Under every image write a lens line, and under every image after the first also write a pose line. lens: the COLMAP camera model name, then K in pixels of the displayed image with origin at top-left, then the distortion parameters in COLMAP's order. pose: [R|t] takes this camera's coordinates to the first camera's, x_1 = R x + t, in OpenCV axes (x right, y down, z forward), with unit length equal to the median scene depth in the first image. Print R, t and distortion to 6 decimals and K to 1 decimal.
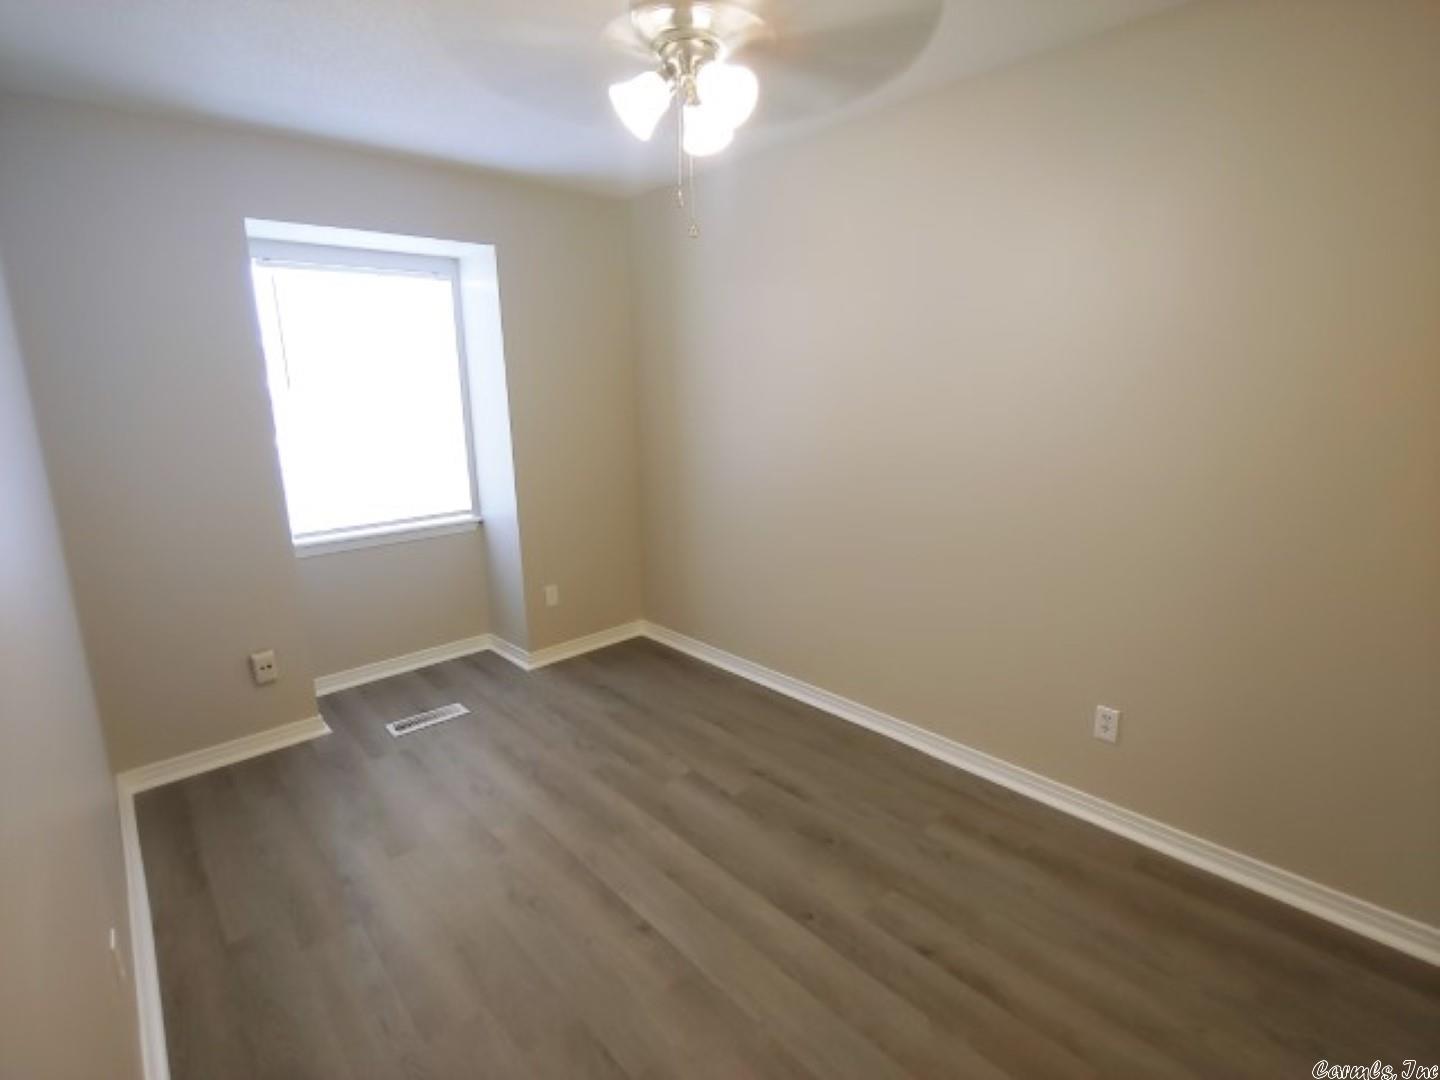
lens RADIAL K [[690.4, 0, 725.6], [0, 690.4, 532.9], [0, 0, 1]] dist [-0.012867, -0.000181]
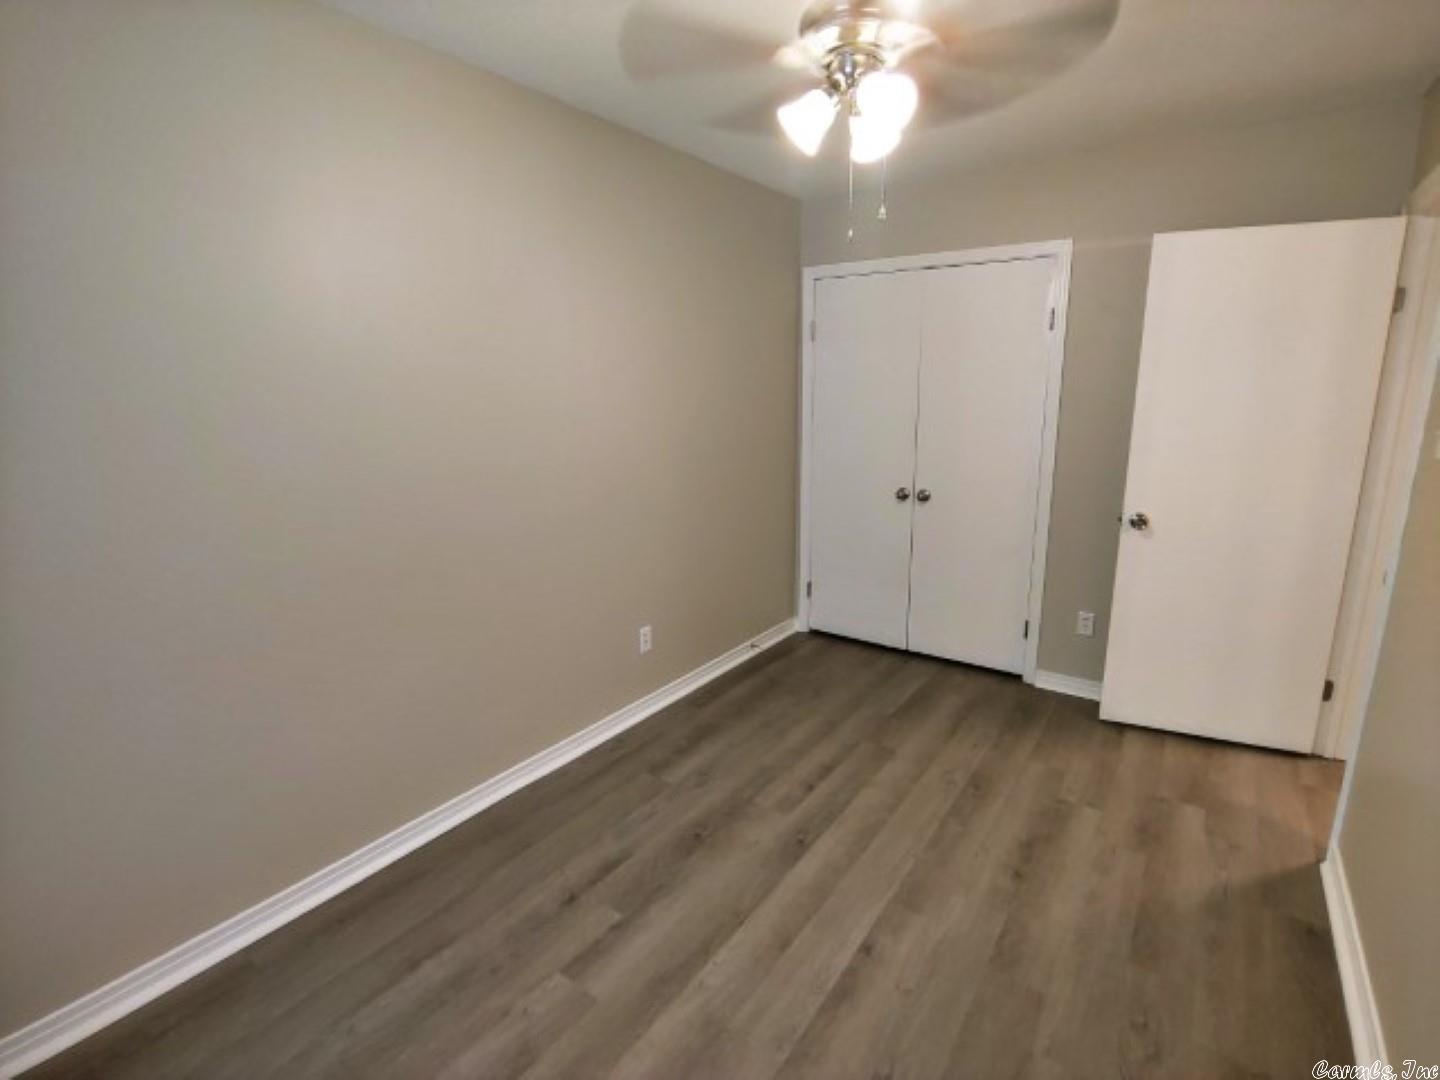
lens RADIAL K [[690.4, 0, 725.6], [0, 690.4, 532.9], [0, 0, 1]] dist [-0.012867, -0.000181]
pose [[-0.212972, -0.177743, 0.960755, -0.826202], [0.212199, 0.951429, 0.223056, -0.211902], [-0.953737, 0.251376, -0.164911, 1.114392]]
